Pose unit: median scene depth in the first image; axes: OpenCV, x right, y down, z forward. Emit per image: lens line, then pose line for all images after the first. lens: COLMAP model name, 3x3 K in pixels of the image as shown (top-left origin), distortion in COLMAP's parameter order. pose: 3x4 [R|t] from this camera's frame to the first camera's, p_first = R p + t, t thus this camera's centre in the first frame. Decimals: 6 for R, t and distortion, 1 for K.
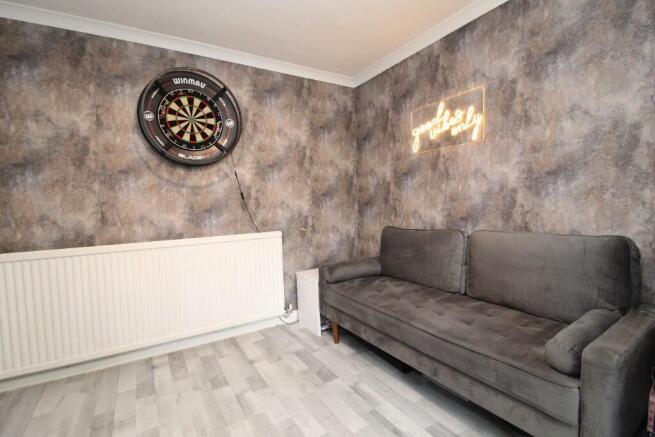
lens RADIAL K [[301.0, 0, 335.8], [0, 301.0, 214.8], [0, 0, 1]] dist [-0.011492, -0.007564]
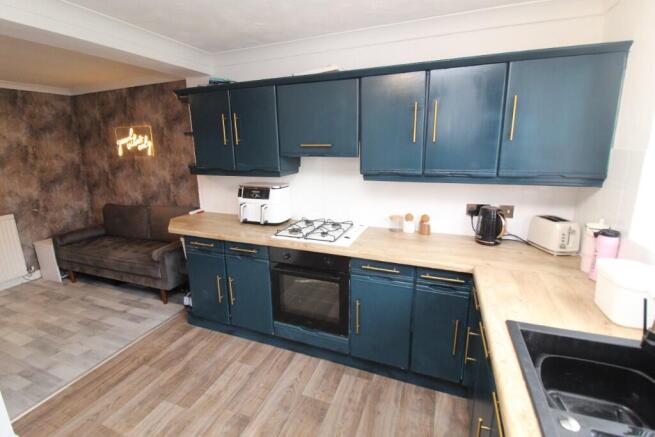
lens RADIAL K [[301.0, 0, 331.3], [0, 301.0, 209.9], [0, 0, 1]] dist [-0.011492, -0.007564]
pose [[0.806493, -0.111247, 0.580683, 0.231349], [0.016948, 0.986085, 0.165376, -0.179669], [-0.591000, -0.123534, 0.797156, -0.988798]]
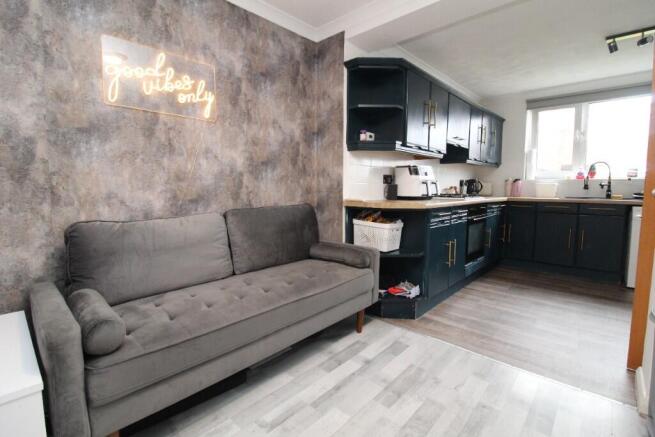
lens RADIAL K [[301.0, 0, 316.8], [0, 301.0, 213.1], [0, 0, 1]] dist [-0.011492, -0.007564]
pose [[-0.224200, -0.053797, 0.973057, -0.499286], [0.043498, 0.996928, 0.065139, 0.006550], [-0.973572, 0.056930, -0.221171, 0.782622]]
